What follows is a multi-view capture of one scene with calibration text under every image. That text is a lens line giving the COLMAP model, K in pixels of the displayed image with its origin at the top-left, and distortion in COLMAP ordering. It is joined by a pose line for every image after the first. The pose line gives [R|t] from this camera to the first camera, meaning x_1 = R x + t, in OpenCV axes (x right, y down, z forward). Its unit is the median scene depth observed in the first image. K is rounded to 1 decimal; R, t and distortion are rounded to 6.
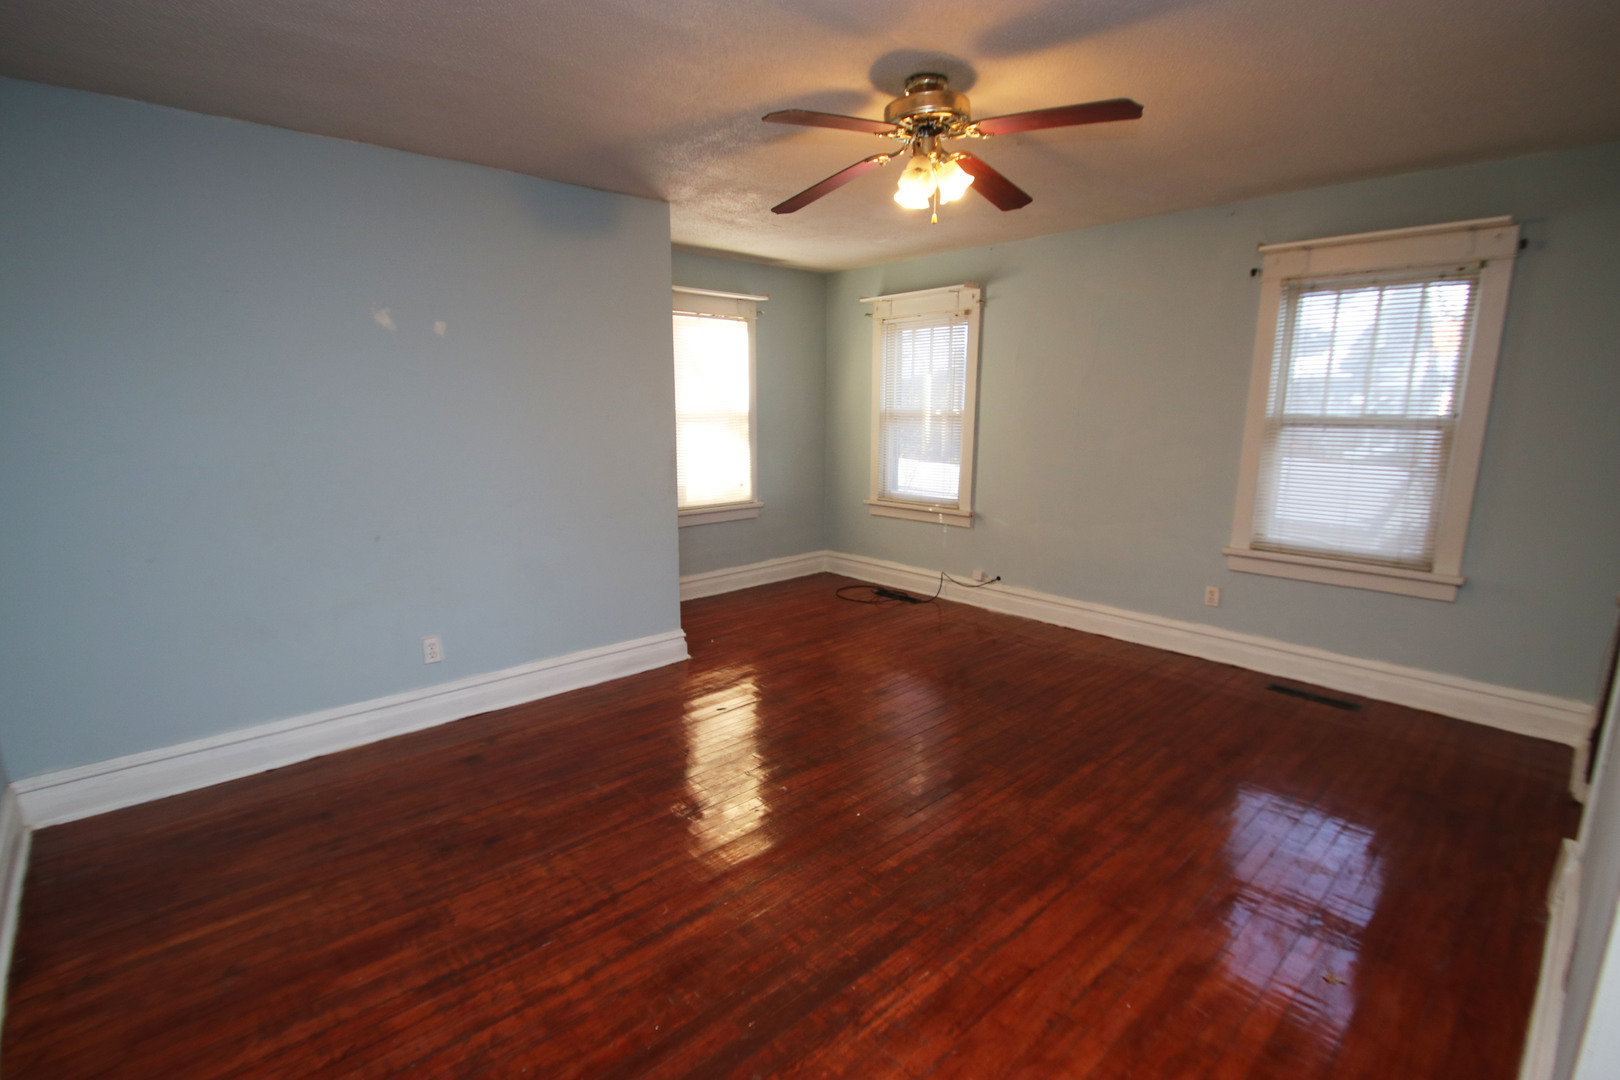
lens RADIAL K [[747.9, 0, 814.1], [0, 747.9, 562.1], [0, 0, 1]] dist [0.013318, -0.017856]
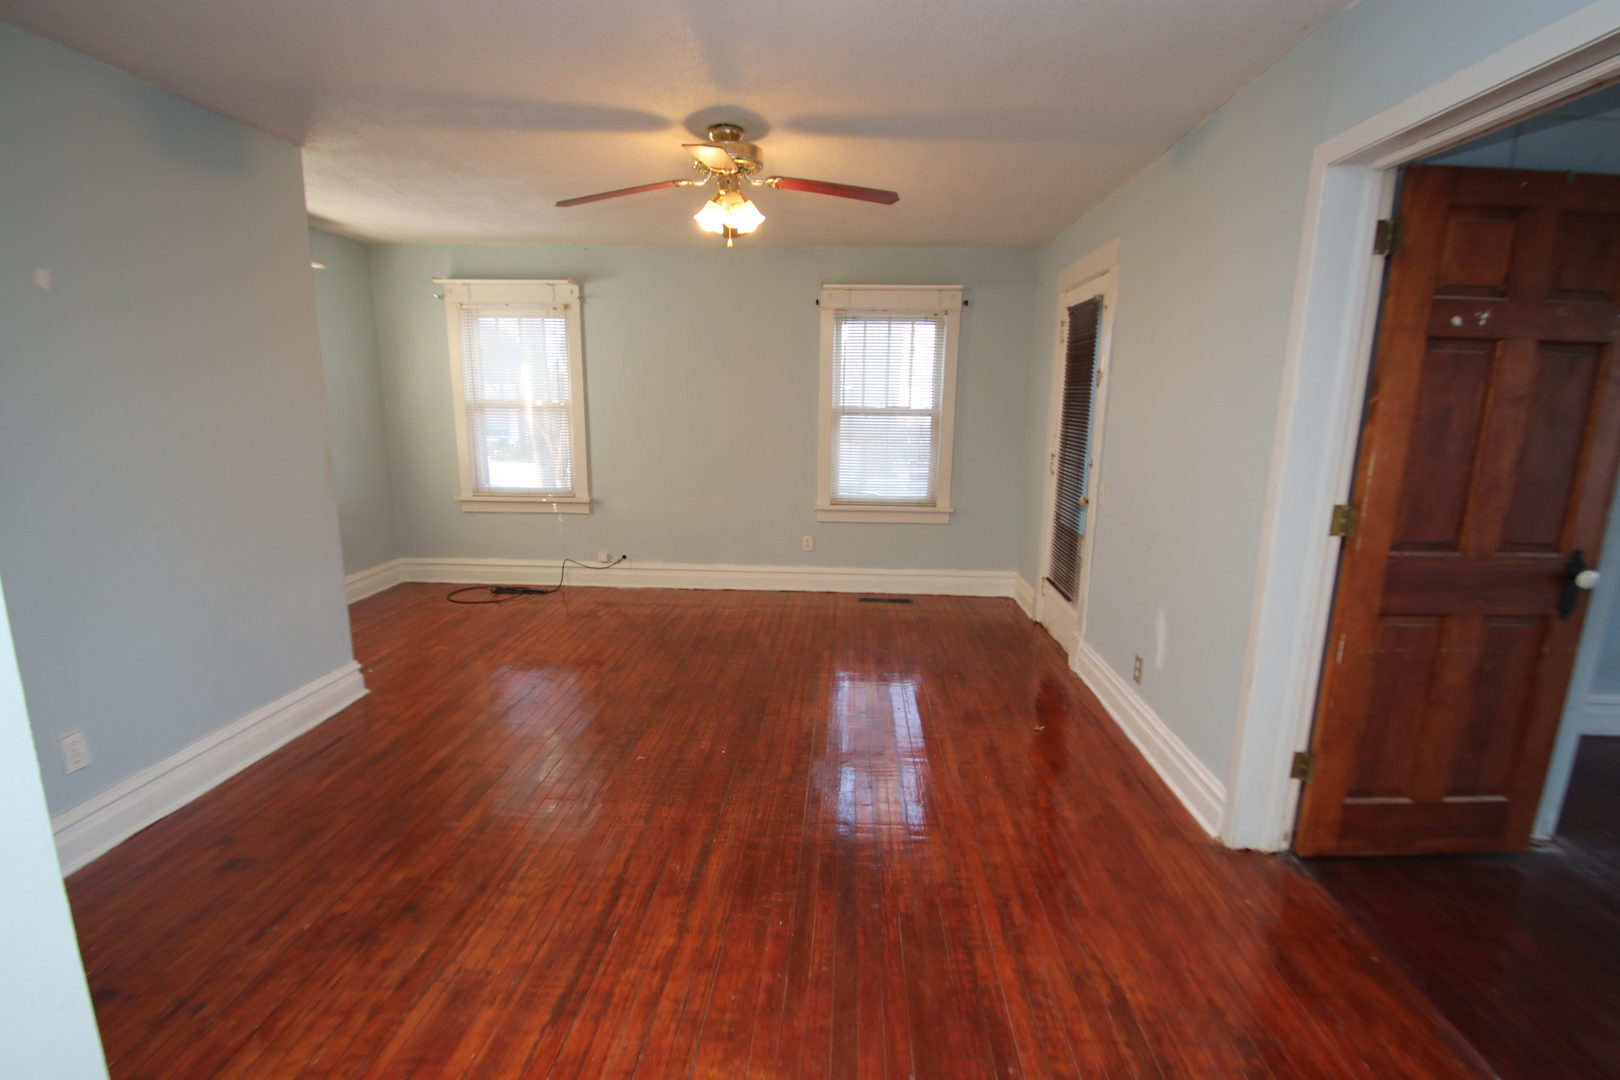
lens RADIAL K [[747.9, 0, 814.1], [0, 747.9, 562.1], [0, 0, 1]] dist [0.013318, -0.017856]
pose [[0.713499, -0.140648, 0.686395, -0.380301], [0.132550, 0.989051, 0.064881, -0.006329], [-0.688004, 0.044689, 0.724329, 0.032154]]
